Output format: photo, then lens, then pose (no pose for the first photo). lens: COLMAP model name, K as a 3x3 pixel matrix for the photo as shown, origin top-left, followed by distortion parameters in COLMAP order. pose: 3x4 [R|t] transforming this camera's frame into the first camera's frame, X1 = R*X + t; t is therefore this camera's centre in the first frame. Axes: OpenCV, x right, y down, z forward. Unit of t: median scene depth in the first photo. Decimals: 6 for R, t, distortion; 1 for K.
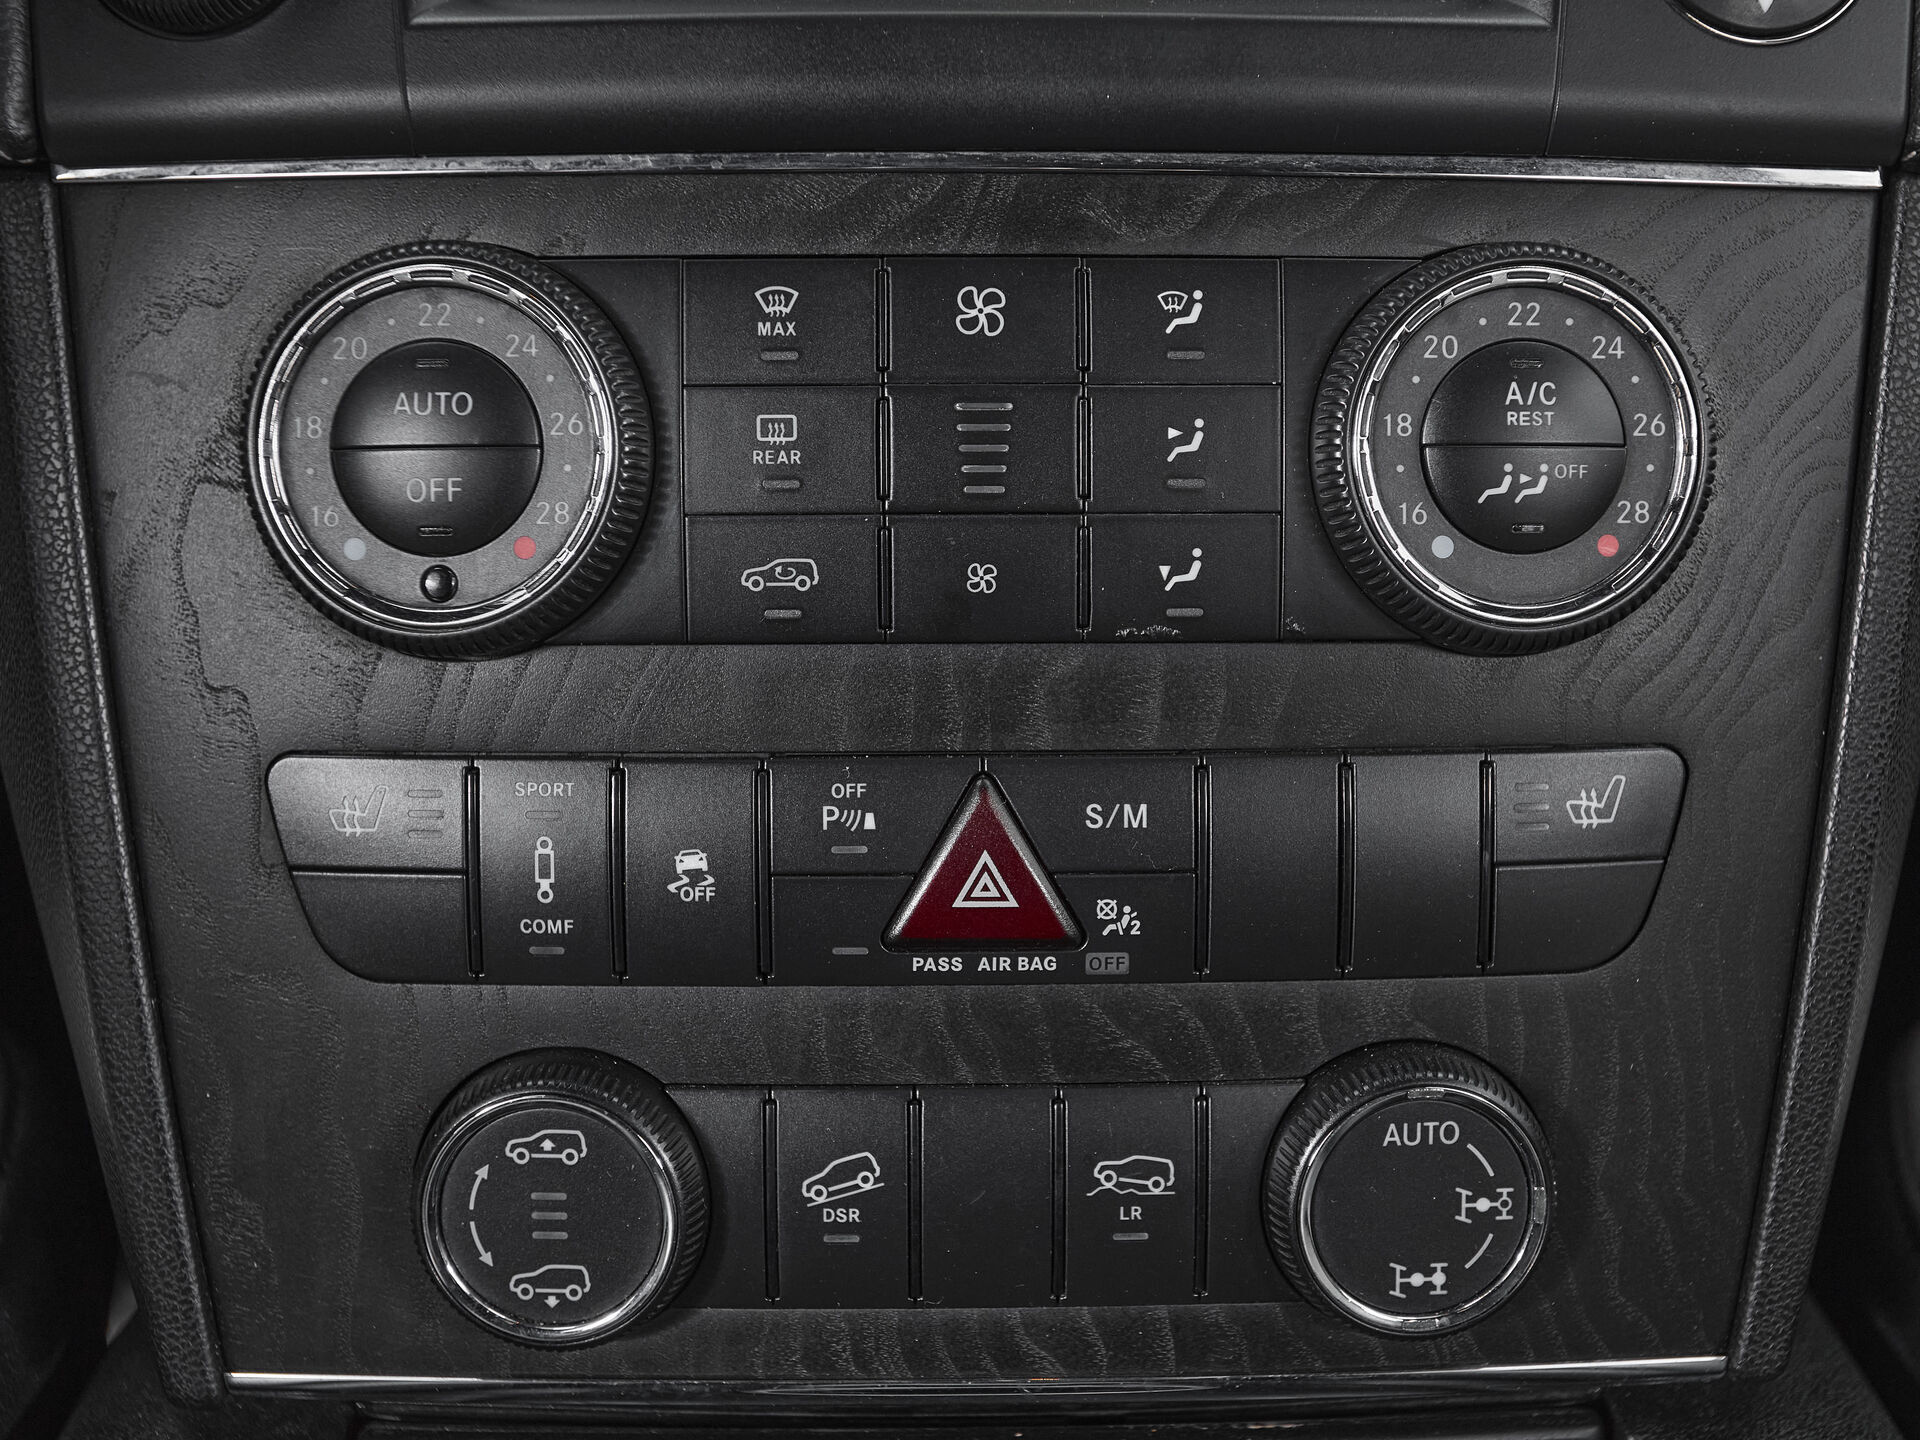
lens RADIAL K [[2452.2, 0, 977.2], [0, 2452.2, 711.5], [0, 0, 1]] dist [0.028339, 0.000000]
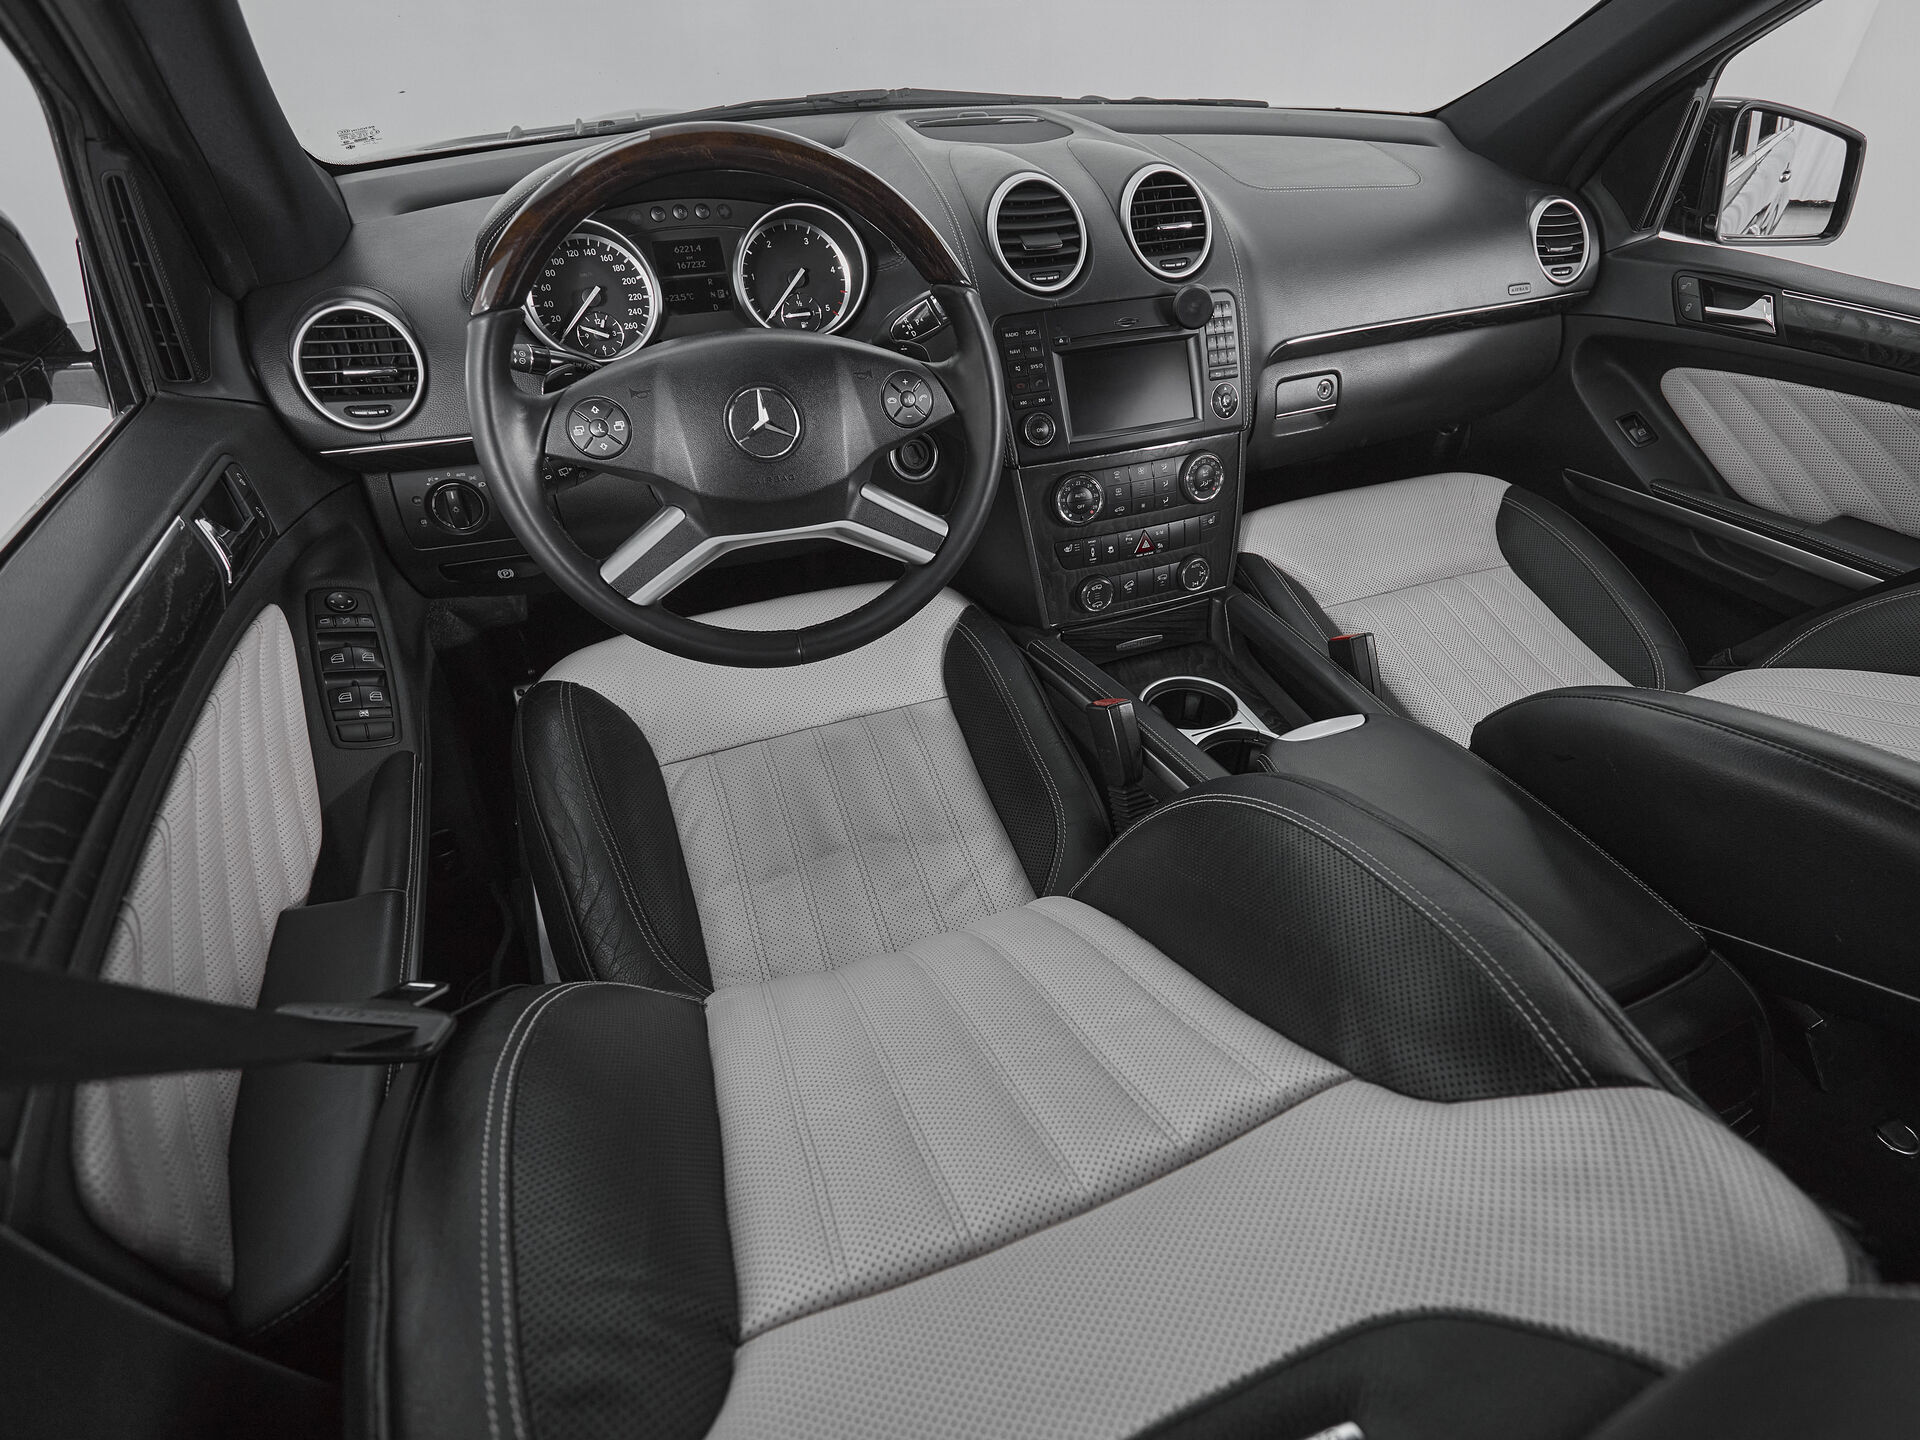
lens RADIAL K [[1039.2, 0, 1052.6], [0, 1039.2, 729.4], [0, 0, 1]] dist [-0.000092, -0.003015]
pose [[0.929449, -0.223930, 0.293223, -1.376952], [0.107242, 0.924406, 0.366022, -0.629093], [-0.353021, -0.308753, 0.883203, -2.002924]]
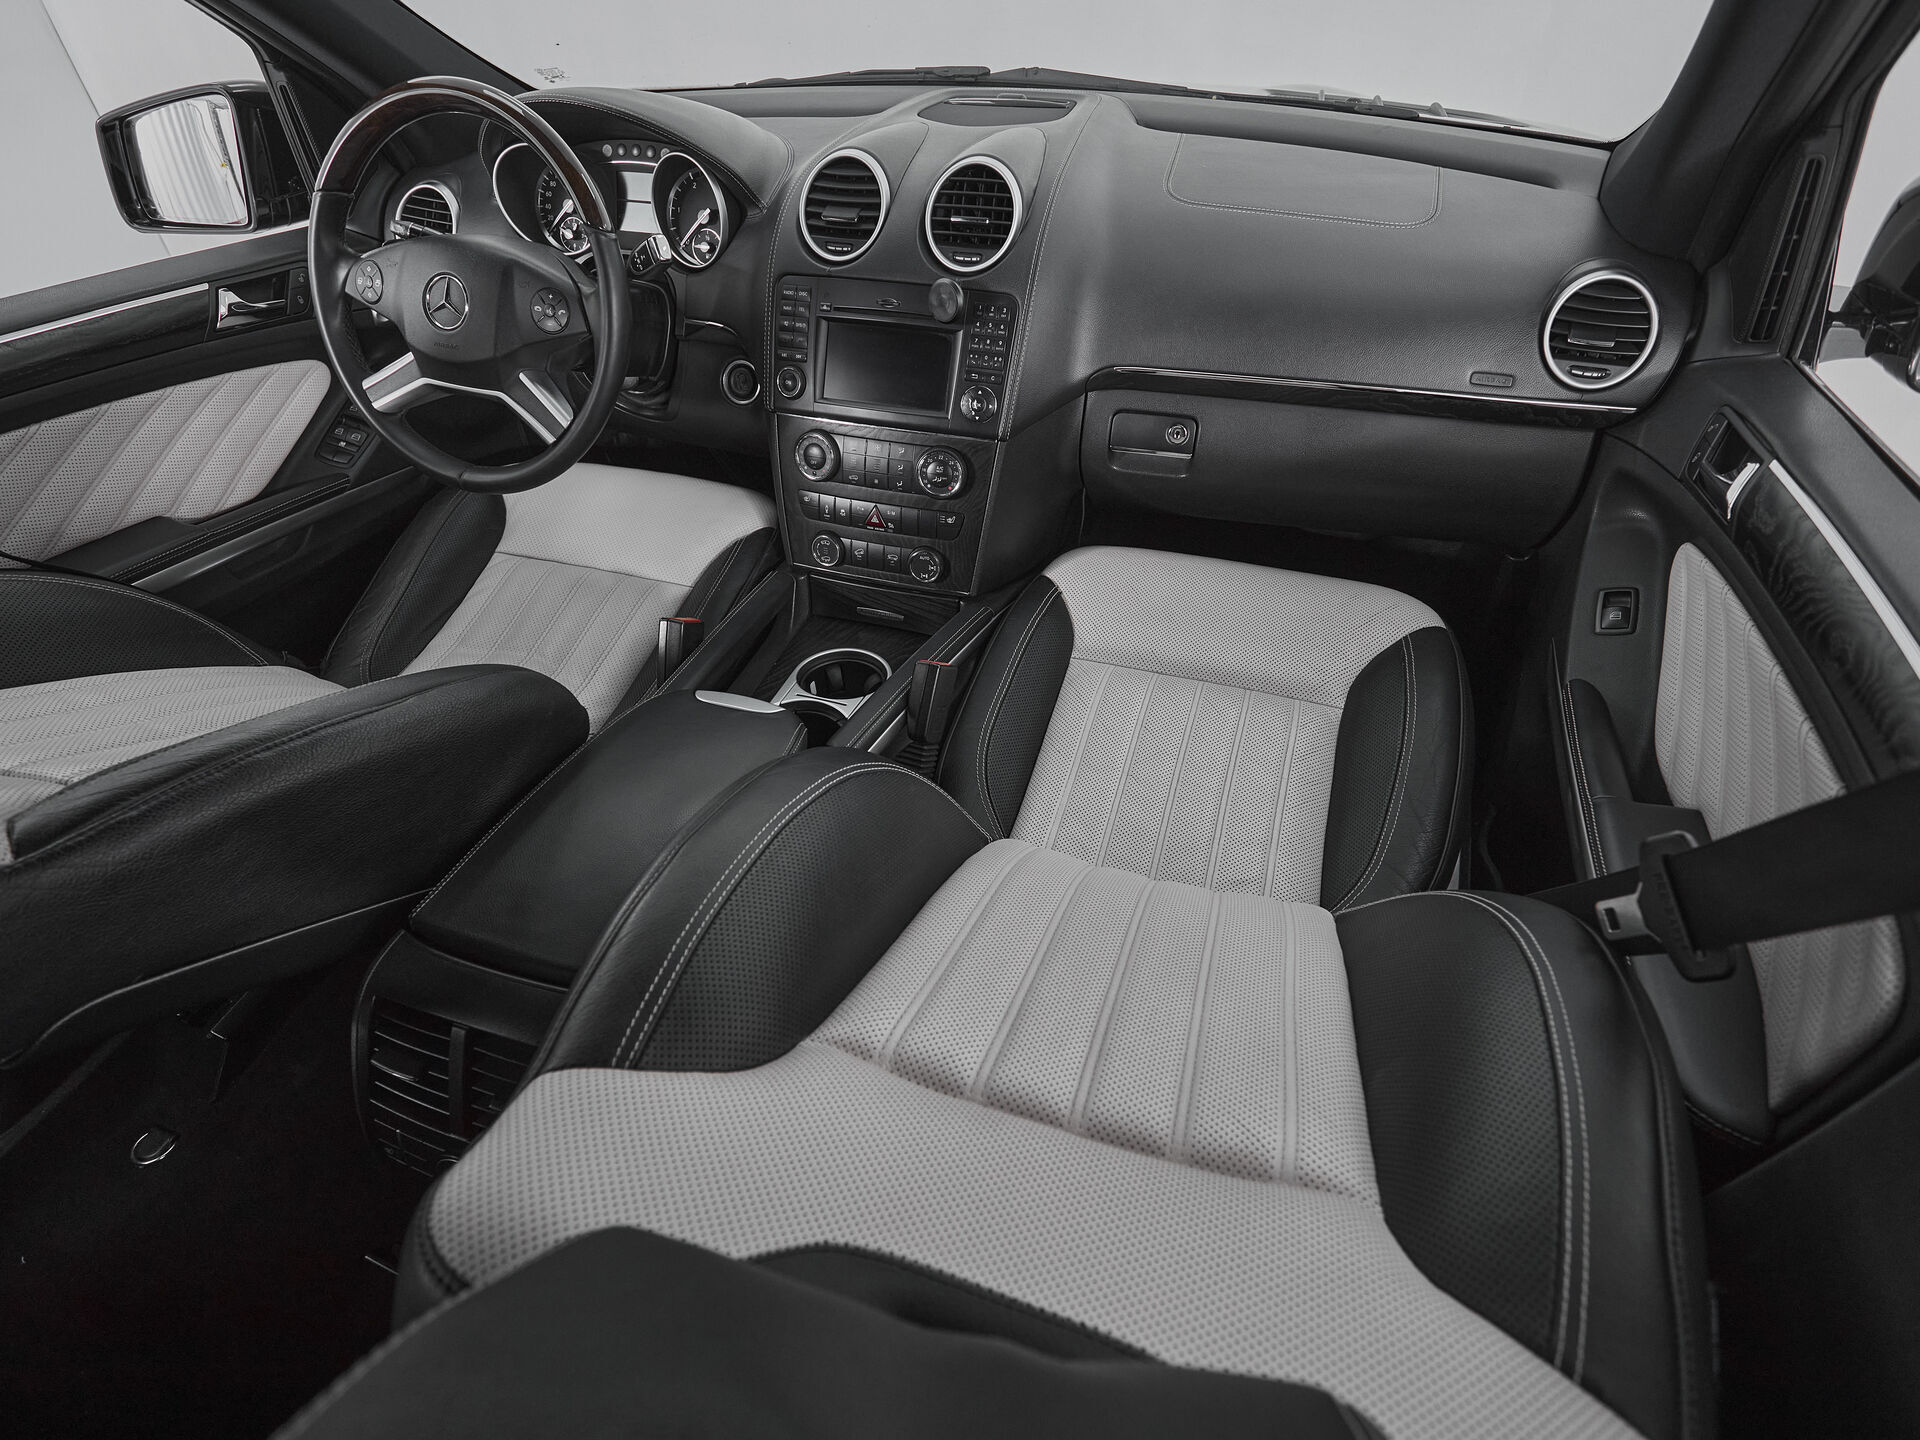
lens RADIAL K [[1039.2, 0, 963.5], [0, 1039.2, 714.5], [0, 0, 1]] dist [-0.000092, -0.003015]
pose [[0.934663, 0.203661, -0.291424, 1.404495], [-0.086194, 0.925022, 0.370005, -0.625028], [0.344930, -0.320711, 0.882138, -2.124265]]
